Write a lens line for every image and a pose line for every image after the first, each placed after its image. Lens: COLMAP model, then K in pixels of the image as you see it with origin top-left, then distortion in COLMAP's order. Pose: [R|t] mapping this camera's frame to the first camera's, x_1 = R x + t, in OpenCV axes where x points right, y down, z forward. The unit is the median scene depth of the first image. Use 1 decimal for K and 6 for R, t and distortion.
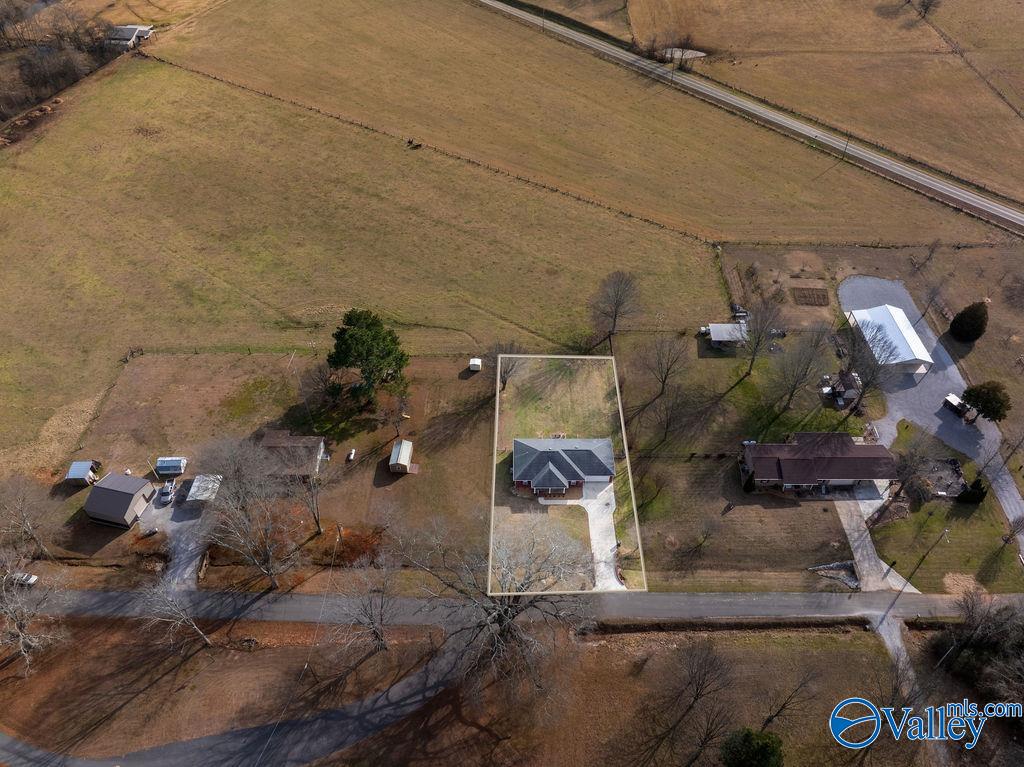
lens RADIAL K [[694.9, 0, 518.4], [0, 694.9, 383.2], [0, 0, 1]] dist [-0.011147, -0.049109]
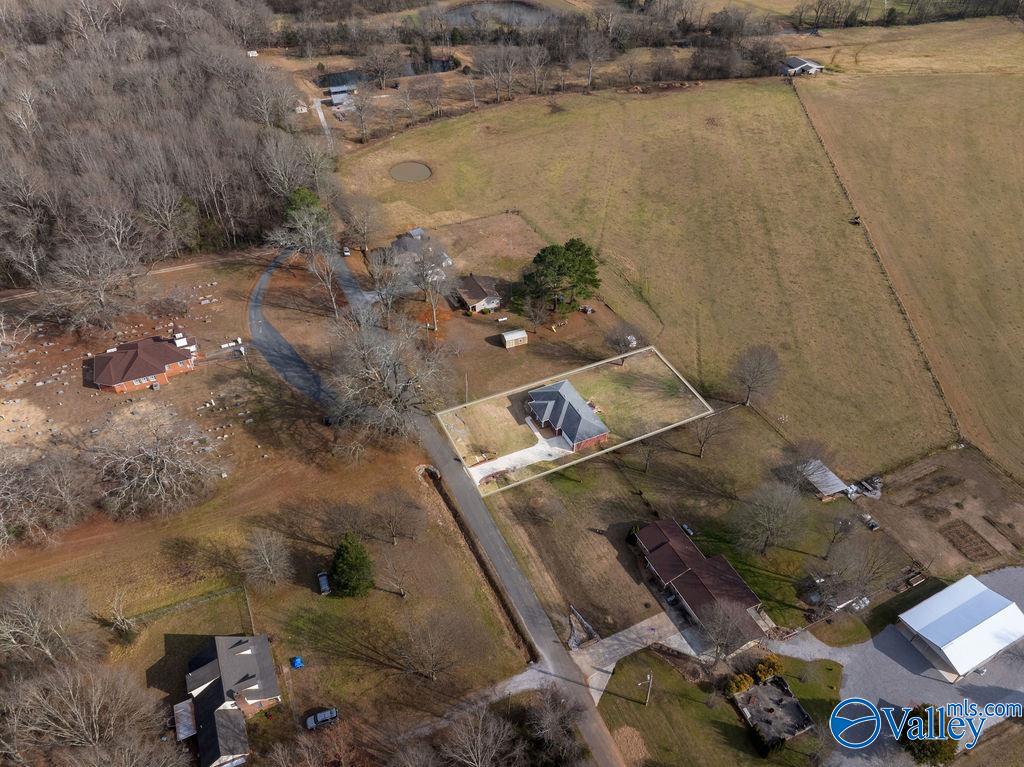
lens RADIAL K [[694.9, 0, 518.4], [0, 694.9, 383.2], [0, 0, 1]] dist [-0.011147, -0.049109]
pose [[0.446932, 0.592428, -0.670284, 0.801274], [-0.649238, 0.730281, 0.212557, -0.120048], [0.615420, 0.340175, 0.711013, 0.120761]]
